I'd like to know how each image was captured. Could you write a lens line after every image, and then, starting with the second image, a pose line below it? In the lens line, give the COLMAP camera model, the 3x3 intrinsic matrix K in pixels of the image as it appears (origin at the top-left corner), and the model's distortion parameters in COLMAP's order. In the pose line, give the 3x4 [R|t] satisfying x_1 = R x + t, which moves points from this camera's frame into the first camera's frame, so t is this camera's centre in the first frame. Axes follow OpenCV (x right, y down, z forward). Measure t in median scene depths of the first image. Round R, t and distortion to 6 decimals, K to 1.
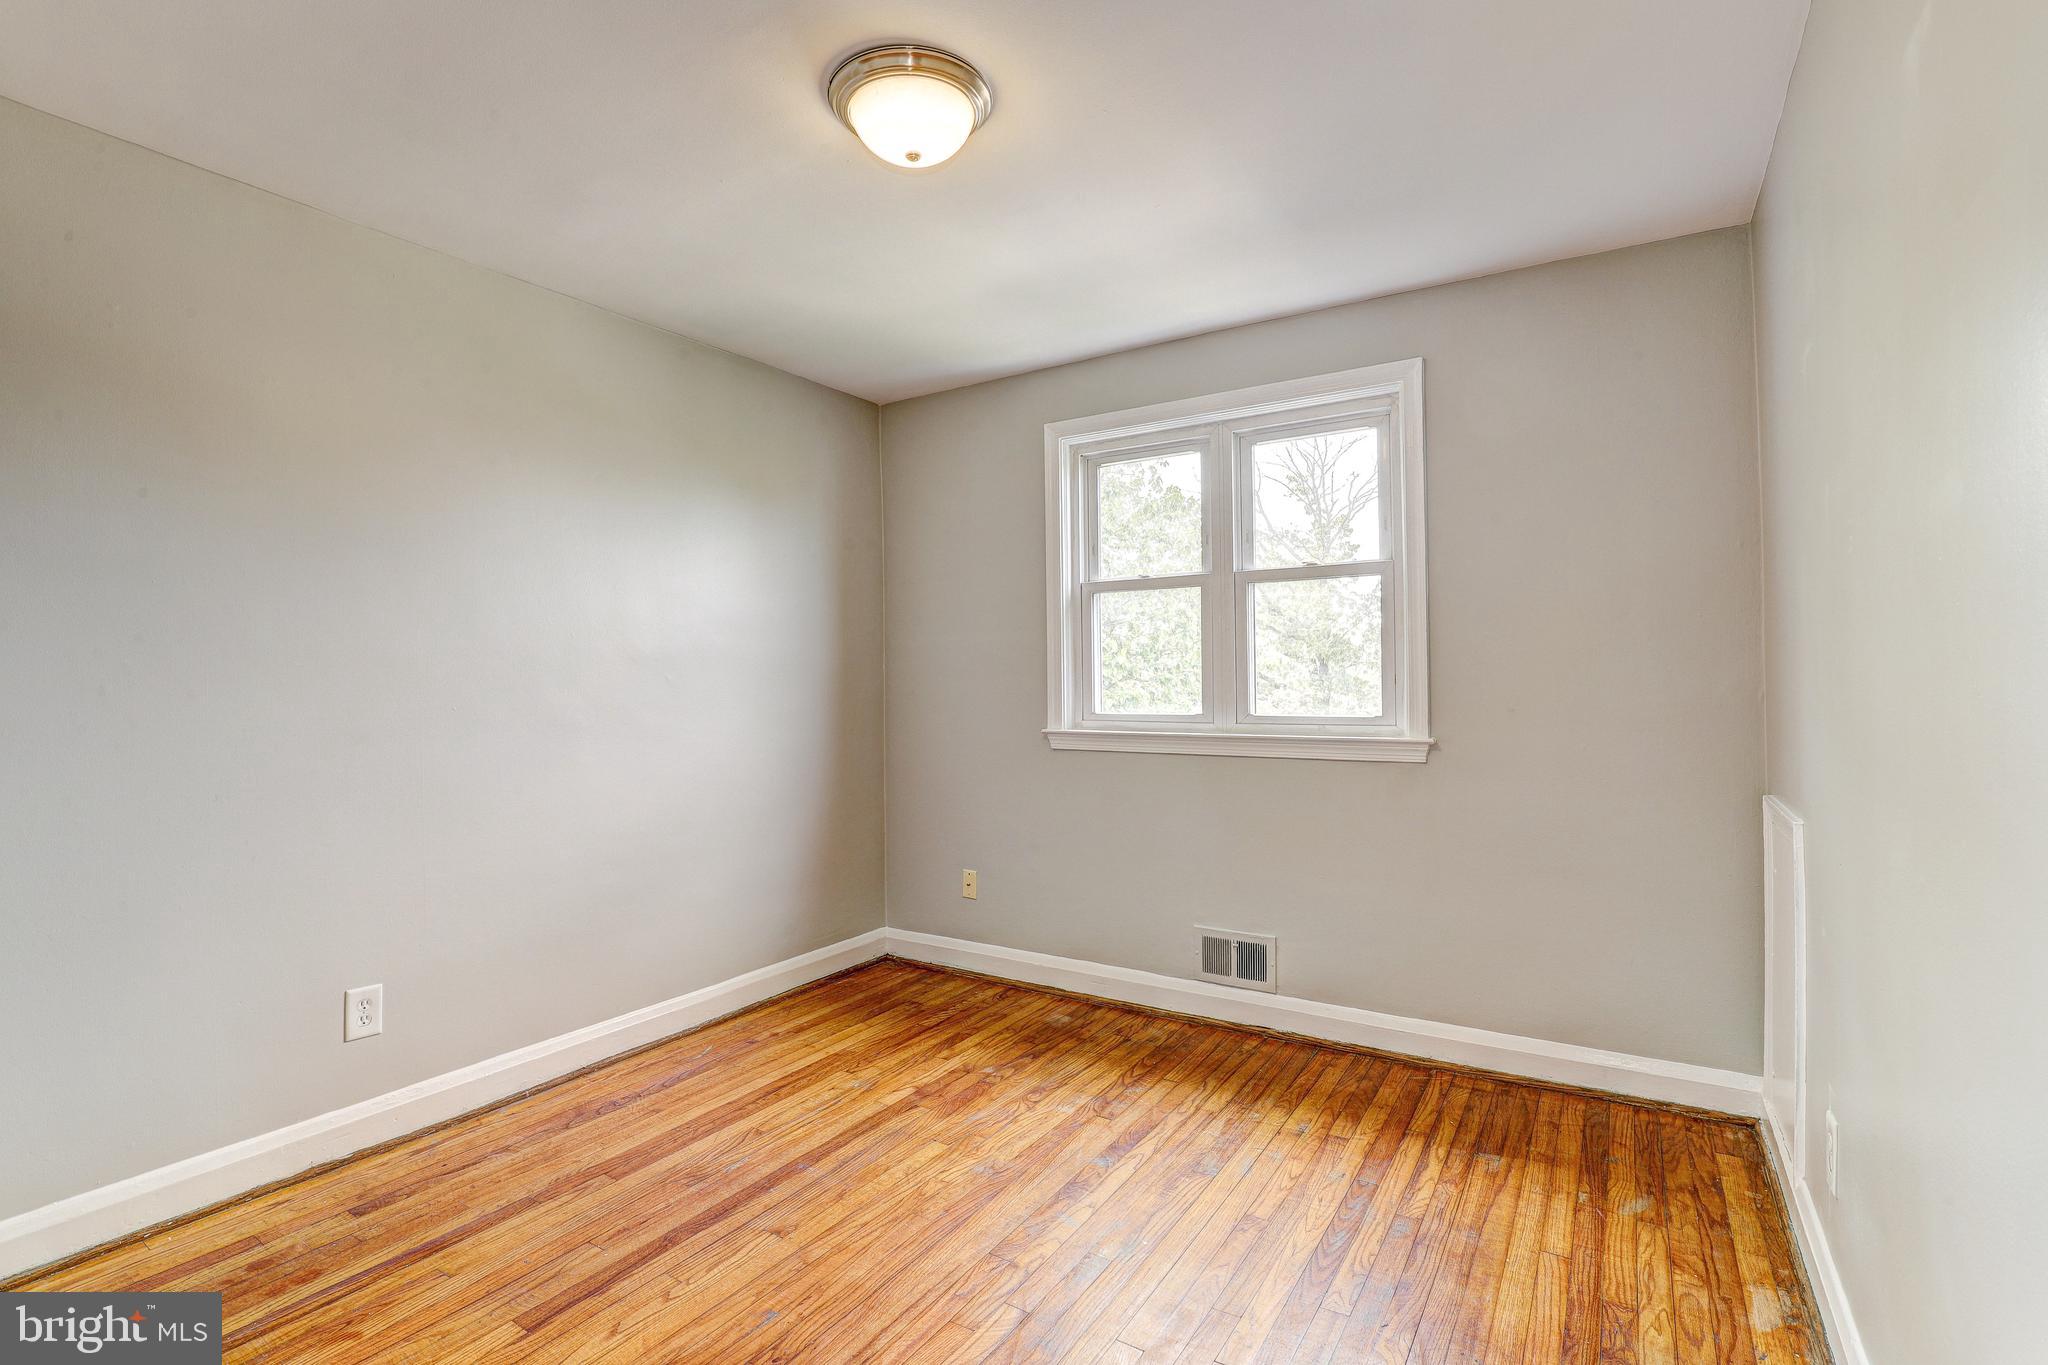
lens RADIAL K [[939.6, 0, 1034.4], [0, 939.6, 683.2], [0, 0, 1]] dist [-0.032759, 0.005959]
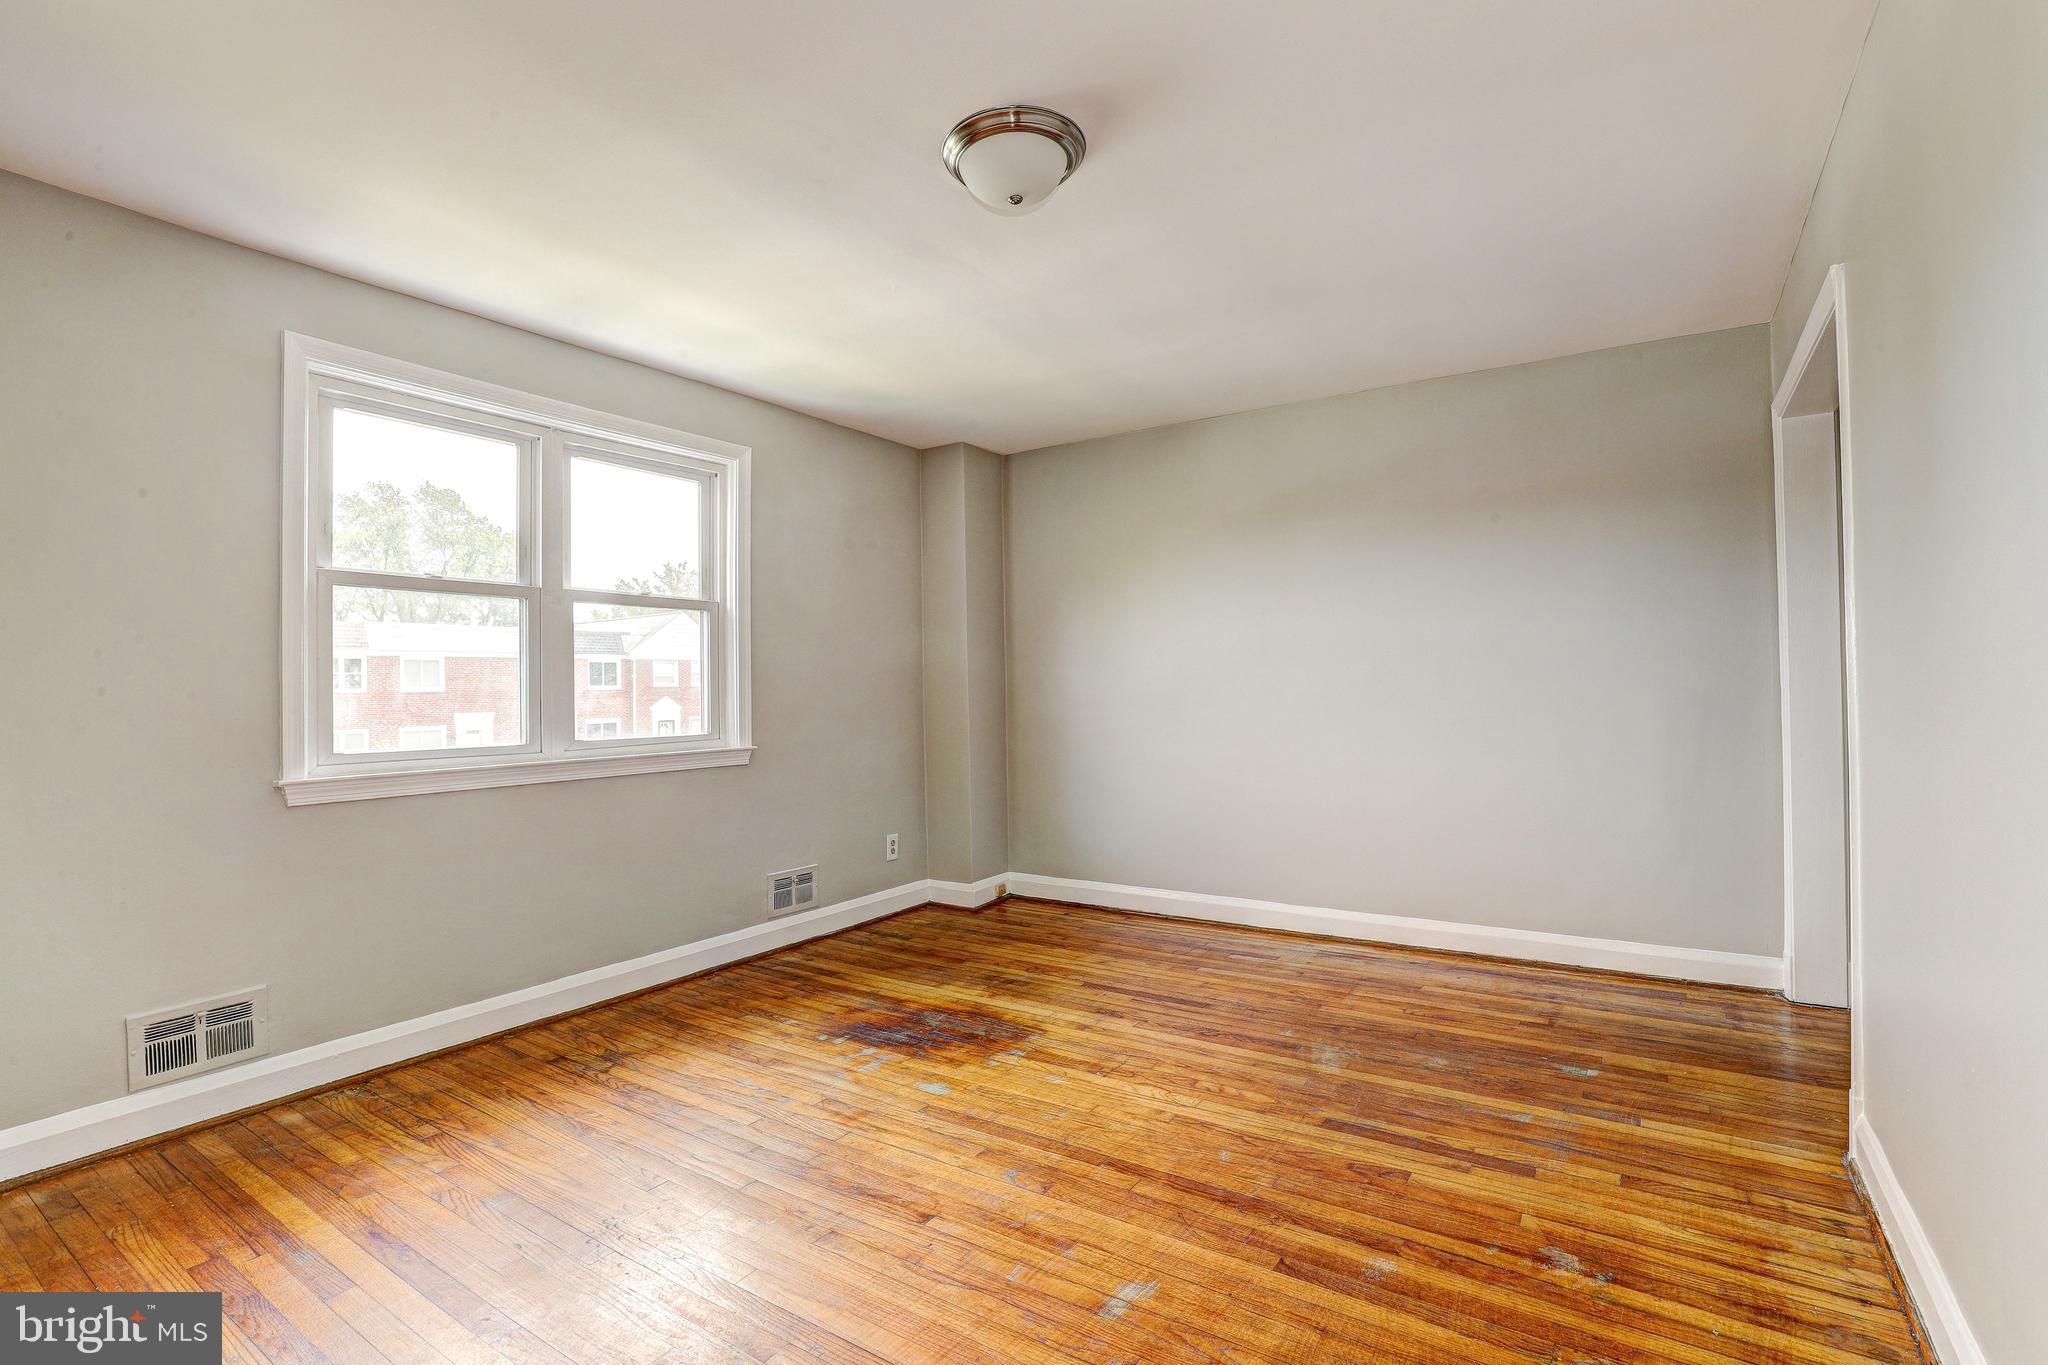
lens RADIAL K [[939.6, 0, 1036.9], [0, 939.6, 687.0], [0, 0, 1]] dist [-0.032759, 0.005959]
pose [[0.028284, 0.011853, 0.999530, -0.698616], [0.018076, 0.999760, -0.012367, 0.000752], [-0.999436, 0.018417, 0.028063, 0.490526]]
